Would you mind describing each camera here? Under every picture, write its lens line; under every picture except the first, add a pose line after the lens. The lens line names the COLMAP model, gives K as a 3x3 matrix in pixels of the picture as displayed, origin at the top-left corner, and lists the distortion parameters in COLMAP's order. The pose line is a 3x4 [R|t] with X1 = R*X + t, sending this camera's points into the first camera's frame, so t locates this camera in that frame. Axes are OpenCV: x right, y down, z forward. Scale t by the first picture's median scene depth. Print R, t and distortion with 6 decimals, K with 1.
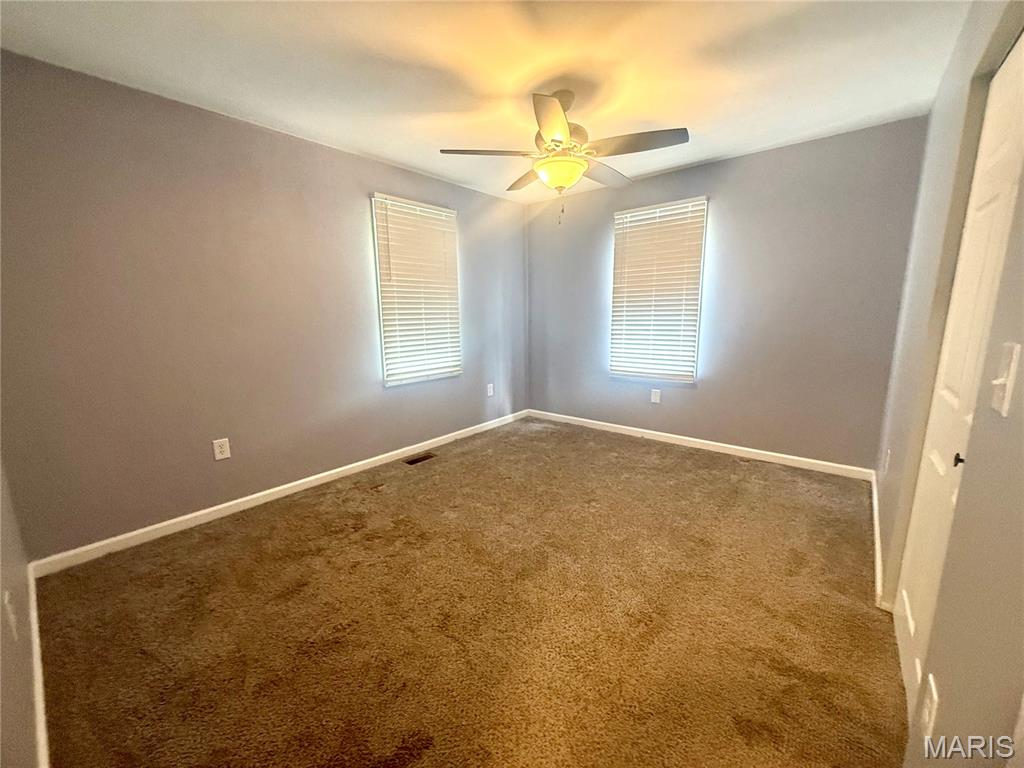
lens RADIAL K [[405.9, 0, 512.0], [0, 405.9, 384.0], [0, 0, 1]] dist [0.000647, 0.000139]
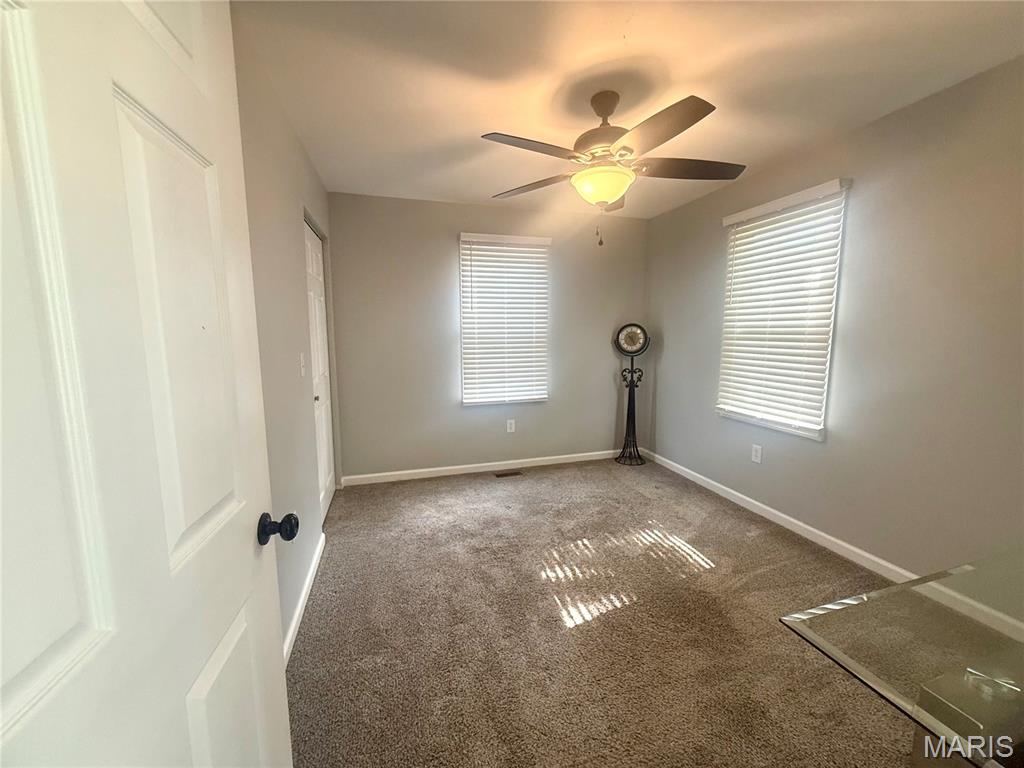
lens RADIAL K [[405.9, 0, 512.0], [0, 405.9, 384.0], [0, 0, 1]] dist [0.000647, 0.000139]
pose [[0.838111, 0.076627, -0.540090, 0.384905], [-0.095901, 0.995362, -0.007599, -0.047887], [0.537003, 0.058164, 0.841573, 0.126498]]
